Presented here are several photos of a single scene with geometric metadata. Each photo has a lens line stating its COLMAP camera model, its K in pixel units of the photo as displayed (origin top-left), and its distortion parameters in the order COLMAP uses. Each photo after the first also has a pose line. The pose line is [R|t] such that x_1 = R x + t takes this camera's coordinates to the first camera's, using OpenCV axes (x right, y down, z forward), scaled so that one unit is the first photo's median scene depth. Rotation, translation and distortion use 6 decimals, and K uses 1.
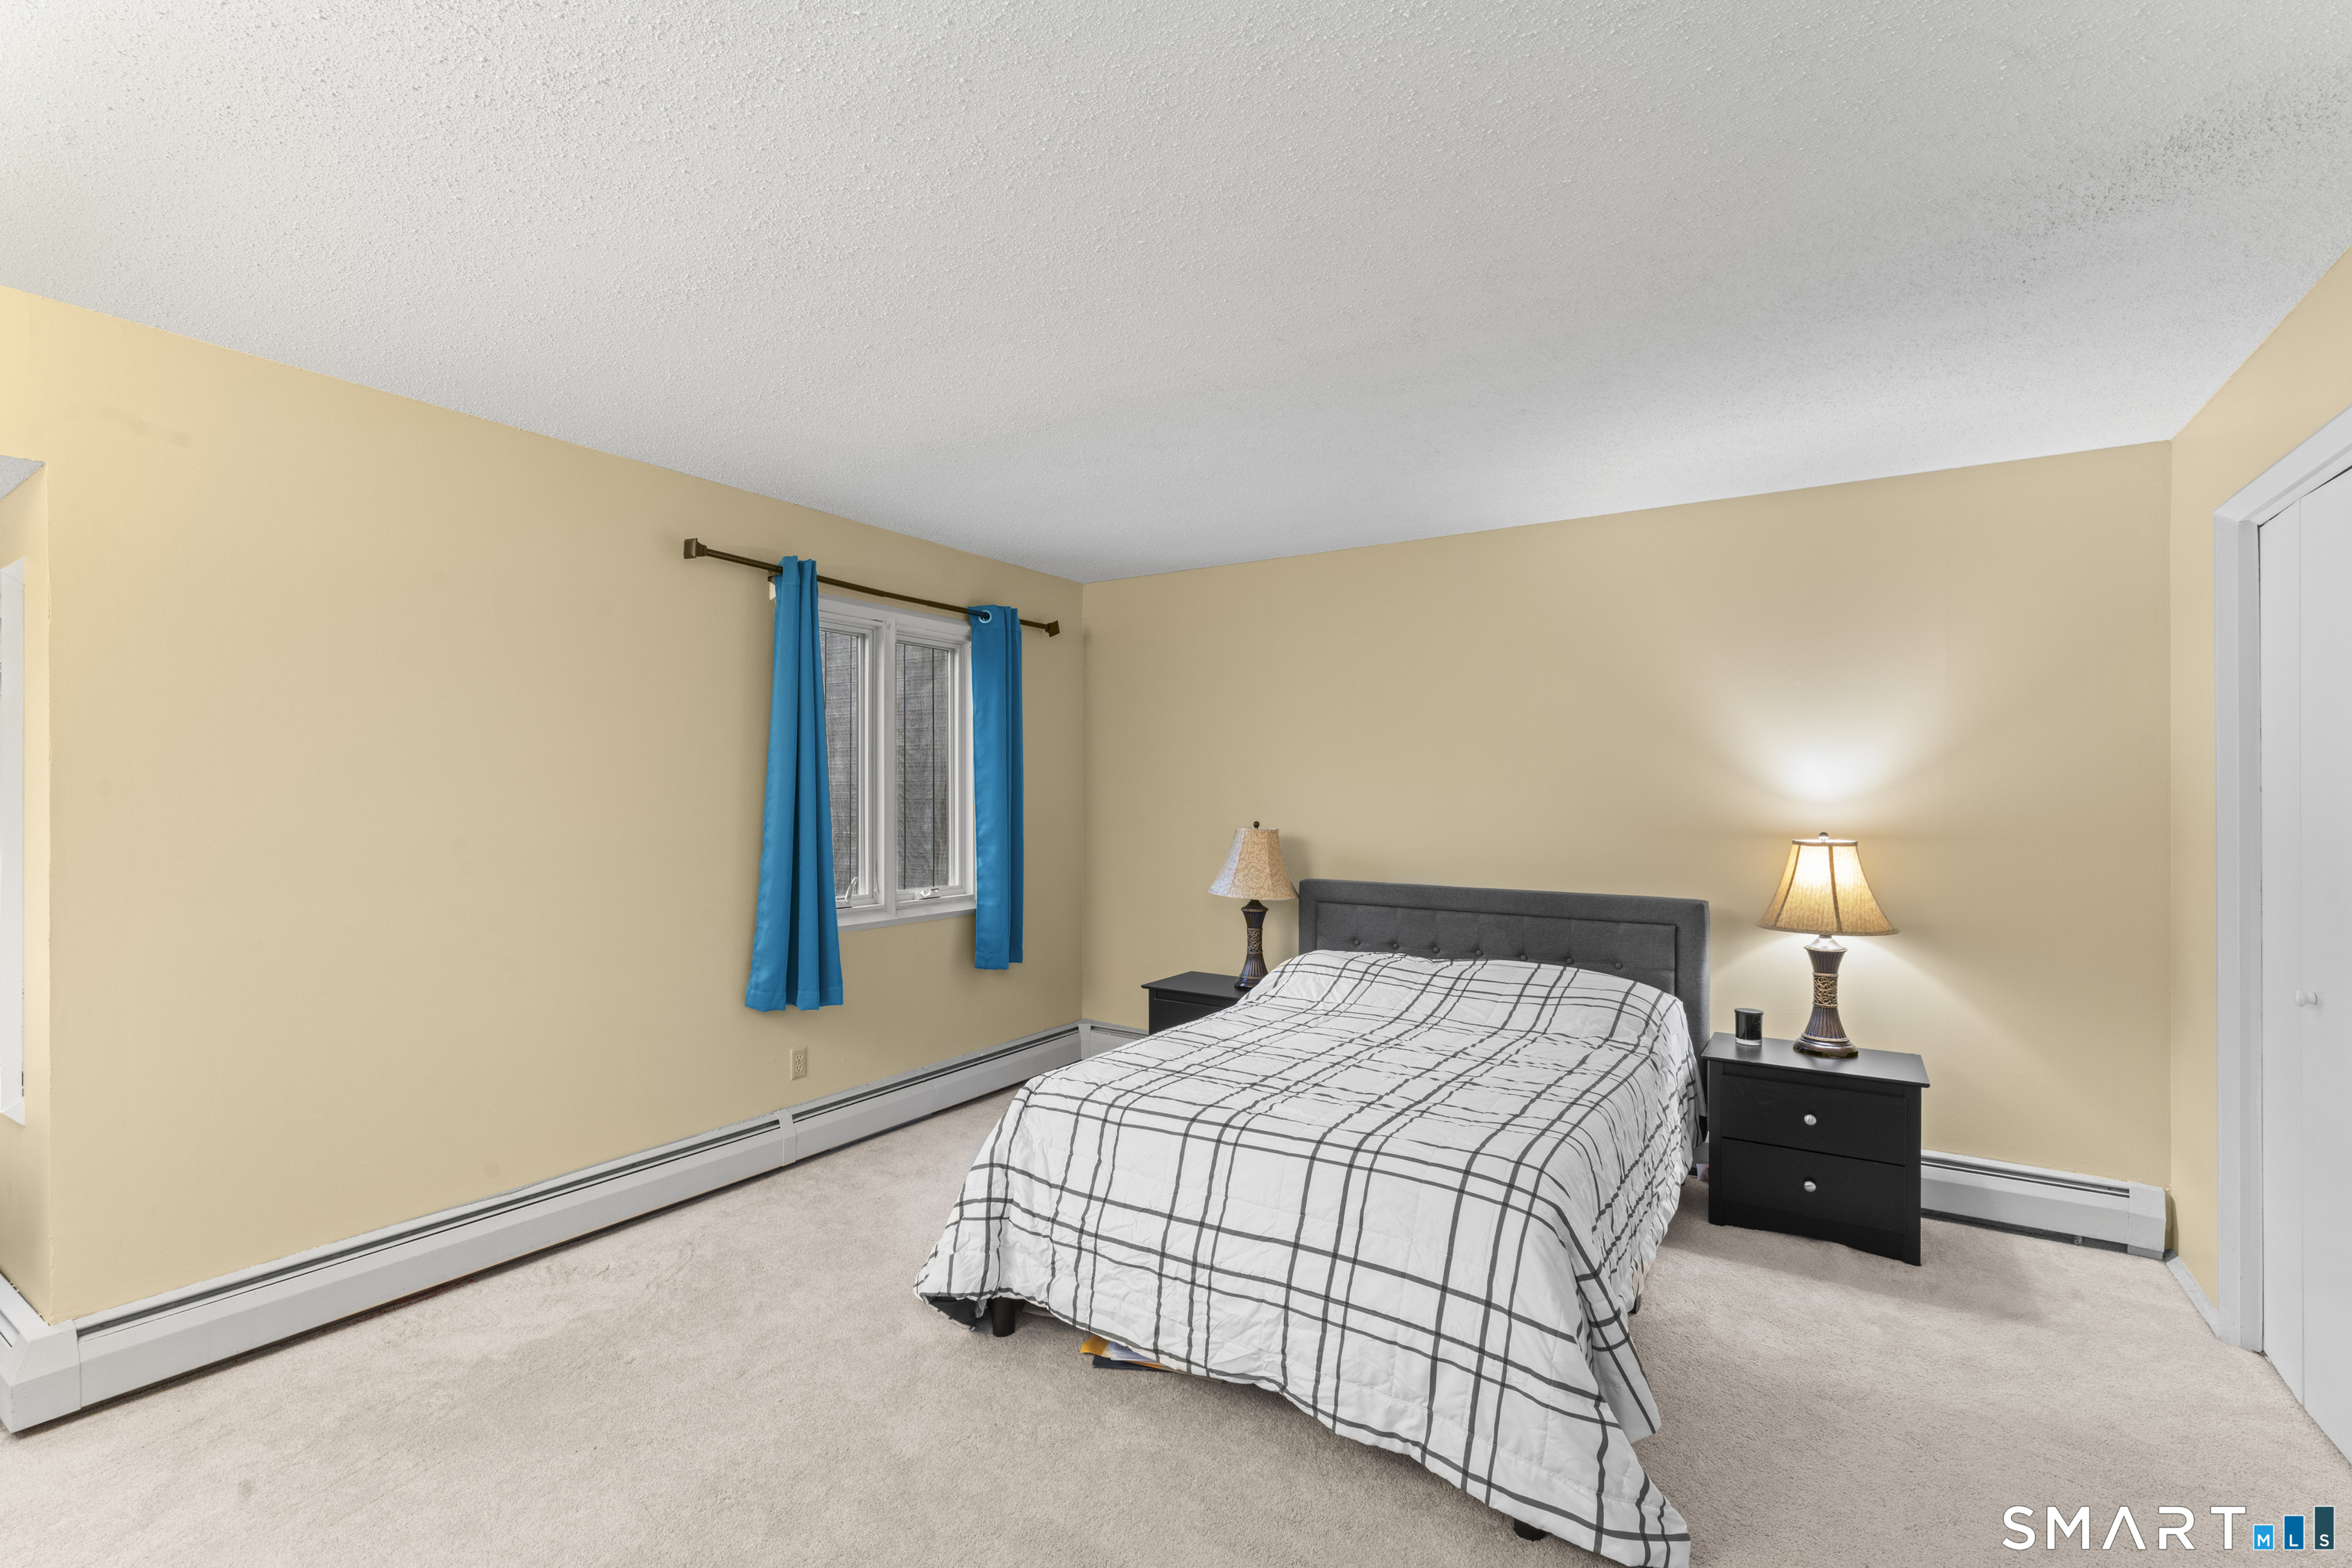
lens RADIAL K [[1027.2, 0, 1180.8], [0, 1027.2, 788.8], [0, 0, 1]] dist [-0.001611, -0.000283]
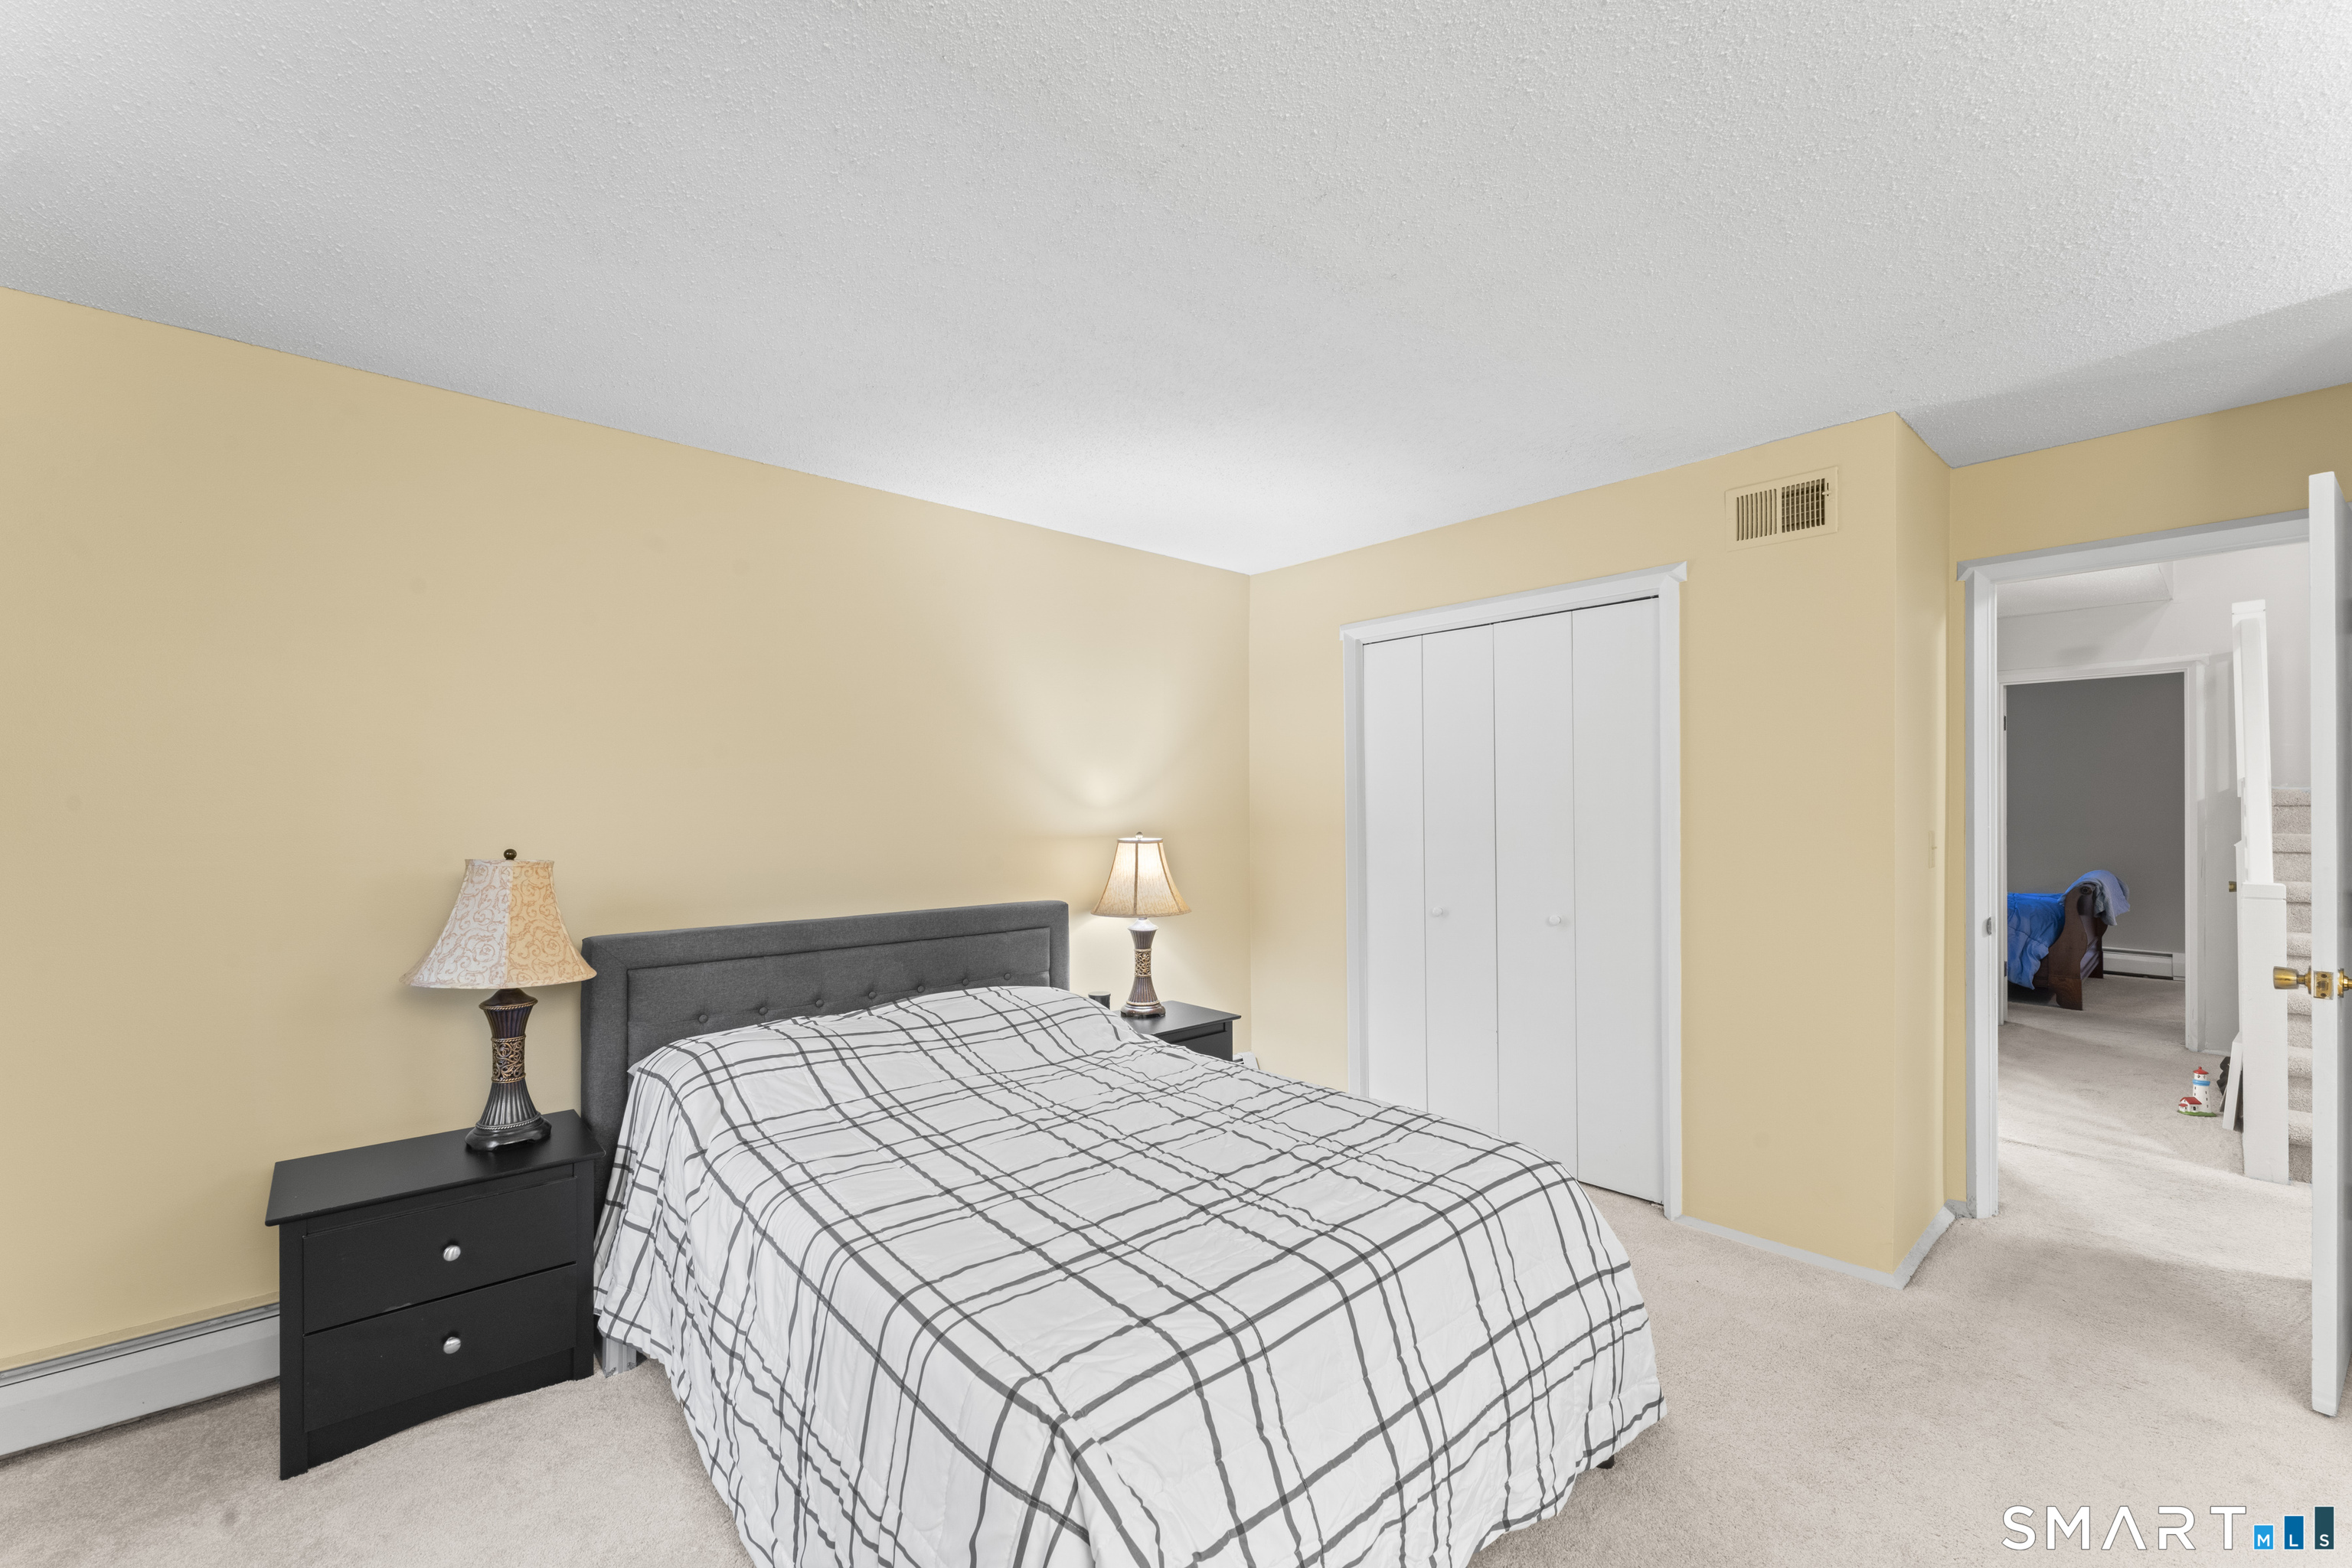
lens RADIAL K [[943.9, 0, 1182.9], [0, 943.9, 798.1], [0, 0, 1]] dist [-0.010026, 0.000503]
pose [[0.275766, 0.004927, 0.961212, -0.359329], [0.001362, 0.999984, -0.005517, 0.007287], [-0.961224, 0.002830, 0.275755, 0.544098]]
